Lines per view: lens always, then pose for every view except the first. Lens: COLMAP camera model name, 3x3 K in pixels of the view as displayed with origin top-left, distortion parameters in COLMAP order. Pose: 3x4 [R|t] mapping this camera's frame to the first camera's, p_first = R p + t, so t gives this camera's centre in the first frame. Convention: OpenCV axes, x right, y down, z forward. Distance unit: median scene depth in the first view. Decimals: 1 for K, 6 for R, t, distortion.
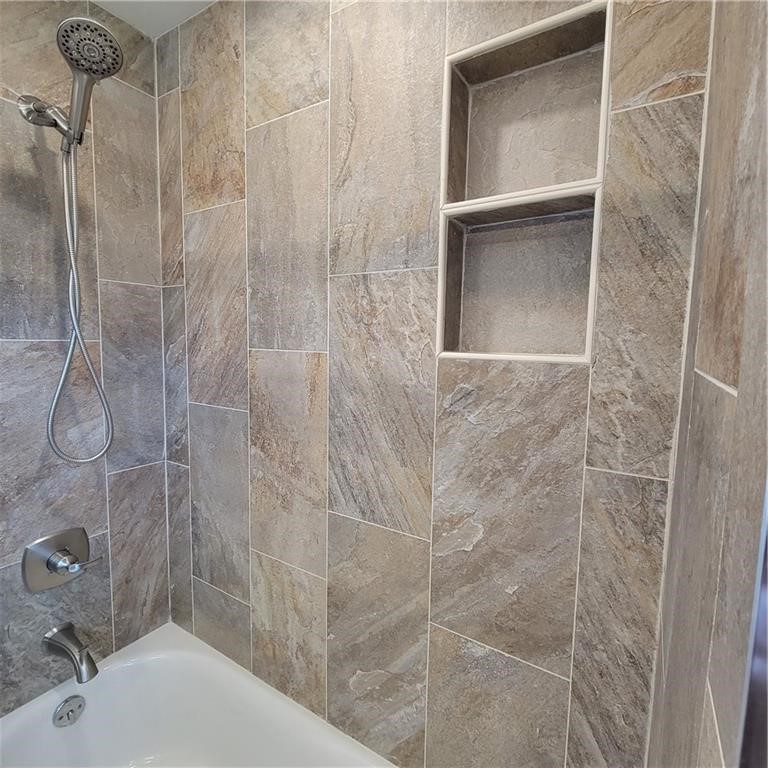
lens RADIAL K [[418.6, 0, 386.0], [0, 418.6, 381.5], [0, 0, 1]] dist [0.004680, -0.002532]
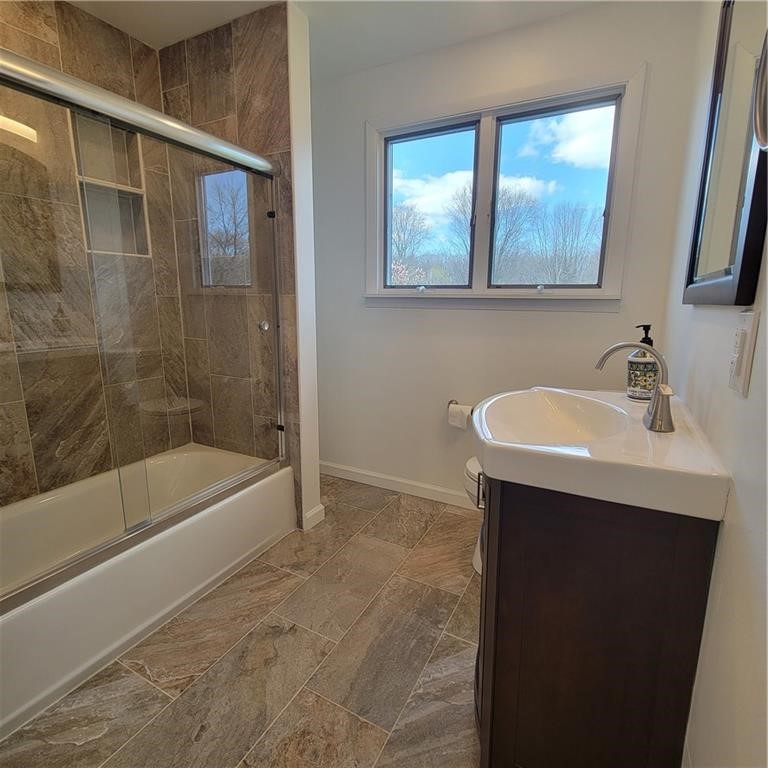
lens RADIAL K [[418.6, 0, 386.3], [0, 418.6, 377.8], [0, 0, 1]] dist [0.004680, -0.002532]
pose [[-0.057602, -0.207622, 0.976512, -1.928932], [0.089593, 0.973114, 0.212185, 0.218011], [-0.994311, 0.099710, -0.037452, -0.294546]]
